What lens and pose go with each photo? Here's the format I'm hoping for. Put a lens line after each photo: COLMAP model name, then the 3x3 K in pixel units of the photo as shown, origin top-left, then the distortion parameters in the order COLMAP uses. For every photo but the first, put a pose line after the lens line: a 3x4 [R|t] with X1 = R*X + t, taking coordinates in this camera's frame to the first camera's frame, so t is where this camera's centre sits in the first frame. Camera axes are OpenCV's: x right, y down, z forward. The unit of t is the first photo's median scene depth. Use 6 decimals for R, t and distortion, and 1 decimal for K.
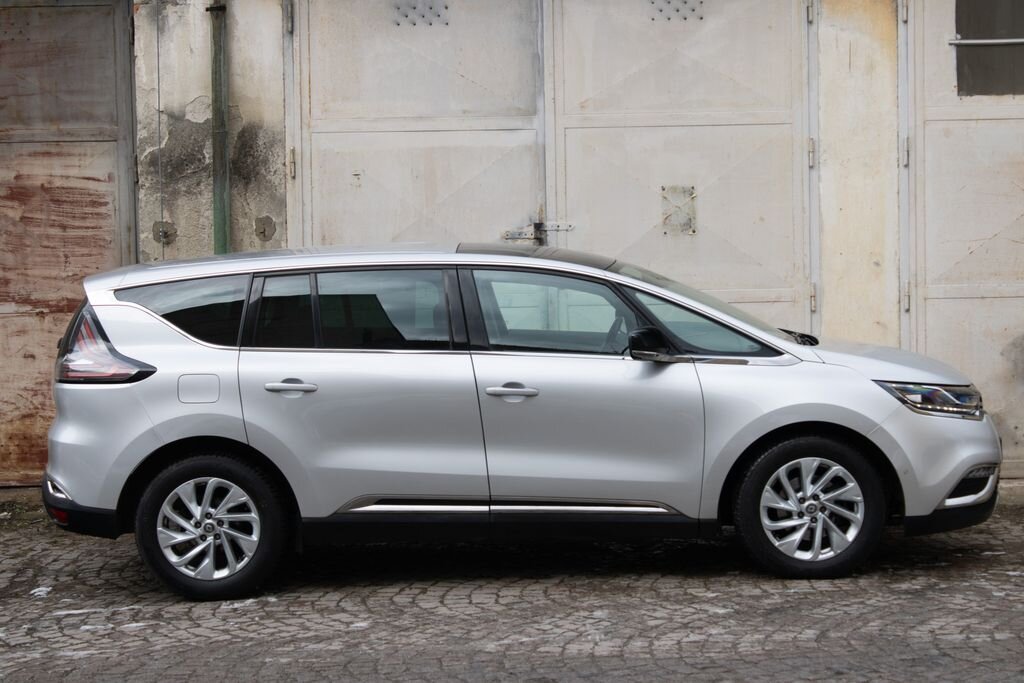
lens RADIAL K [[2110.6, 0, 512.0], [0, 2110.6, 341.5], [0, 0, 1]] dist [0.031312, 0.095908]
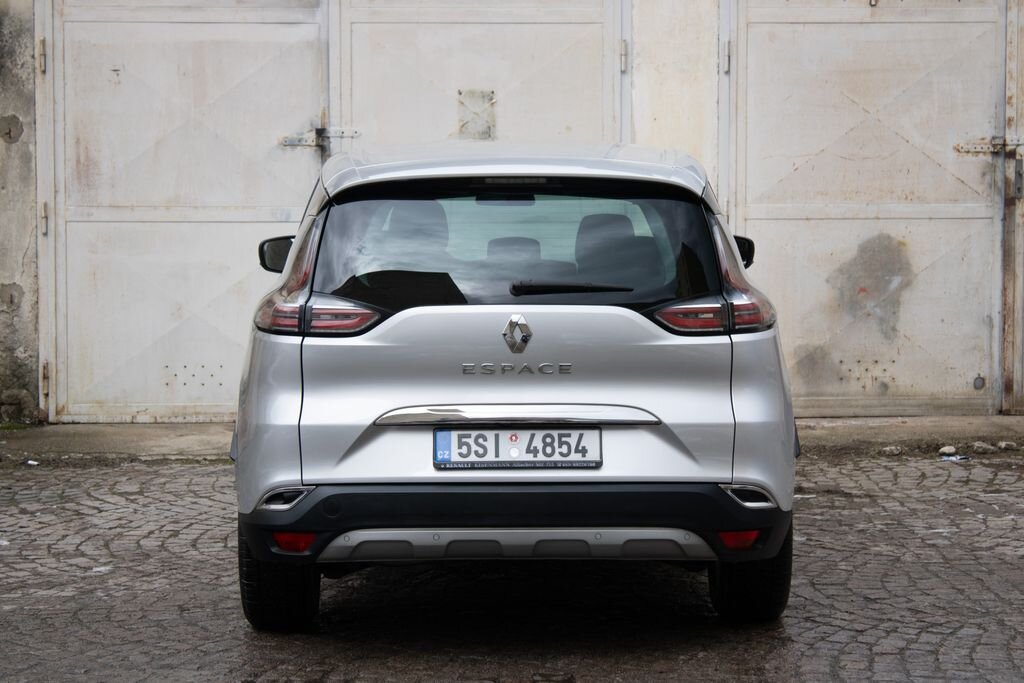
lens RADIAL K [[2385.9, 0, 512.0], [0, 2385.9, 341.5], [0, 0, 1]] dist [0.051509, 0.305326]
pose [[0.997185, 0.010692, 0.074217, 0.024717], [-0.012980, 0.999453, 0.030420, 0.003037], [-0.073851, -0.031297, 0.996778, -0.025673]]
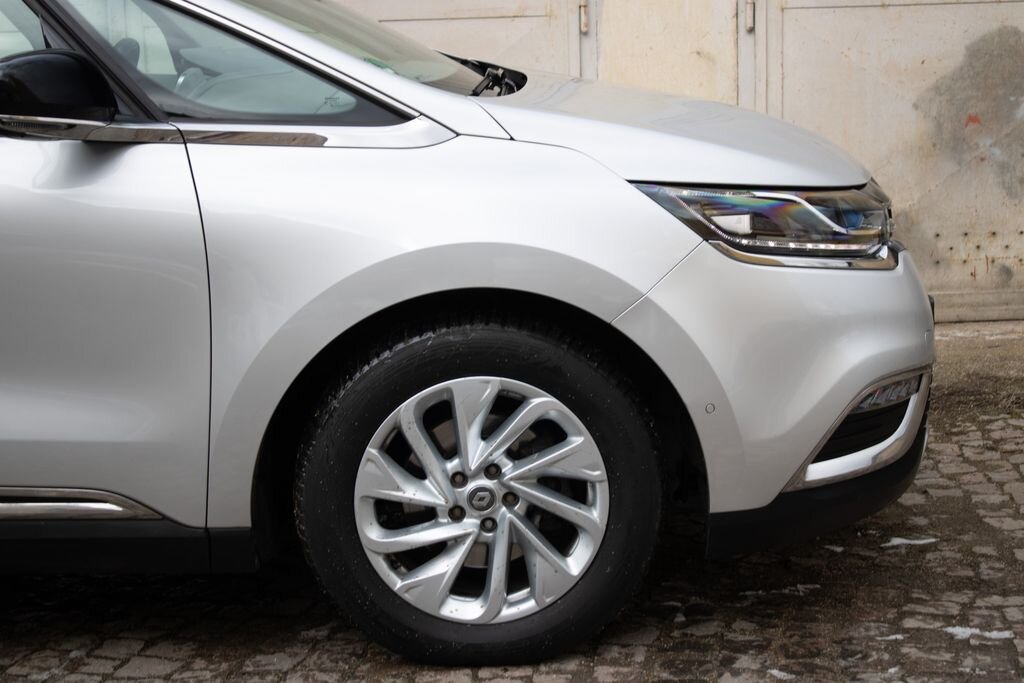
lens RADIAL K [[1888.0, 0, 512.0], [0, 1888.0, 341.5], [0, 0, 1]] dist [0.006639, 0.160314]
pose [[0.999170, -0.015688, 0.037599, 0.132177], [0.010626, 0.991293, 0.131248, 0.000979], [-0.039331, -0.130739, 0.990636, 0.630835]]
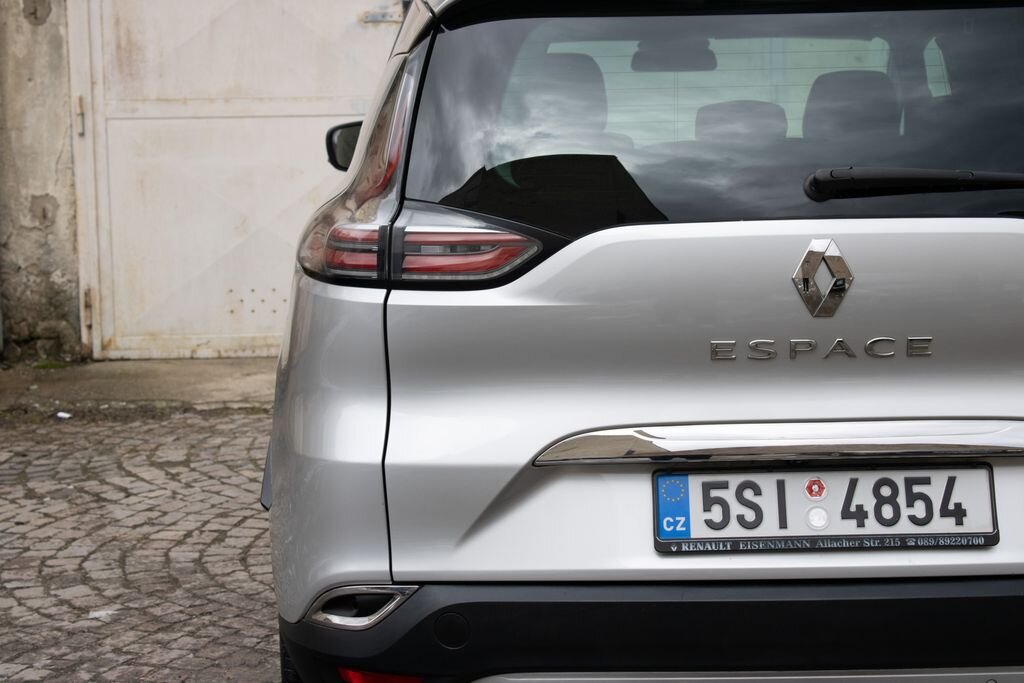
lens RADIAL K [[1905.2, 0, 512.0], [0, 1905.2, 341.5], [0, 0, 1]] dist [0.001093, 0.173850]
pose [[0.998810, -0.008334, 0.048057, 0.020130], [0.004173, 0.996282, 0.086046, 0.007434], [-0.048595, -0.085743, 0.995131, 0.410104]]
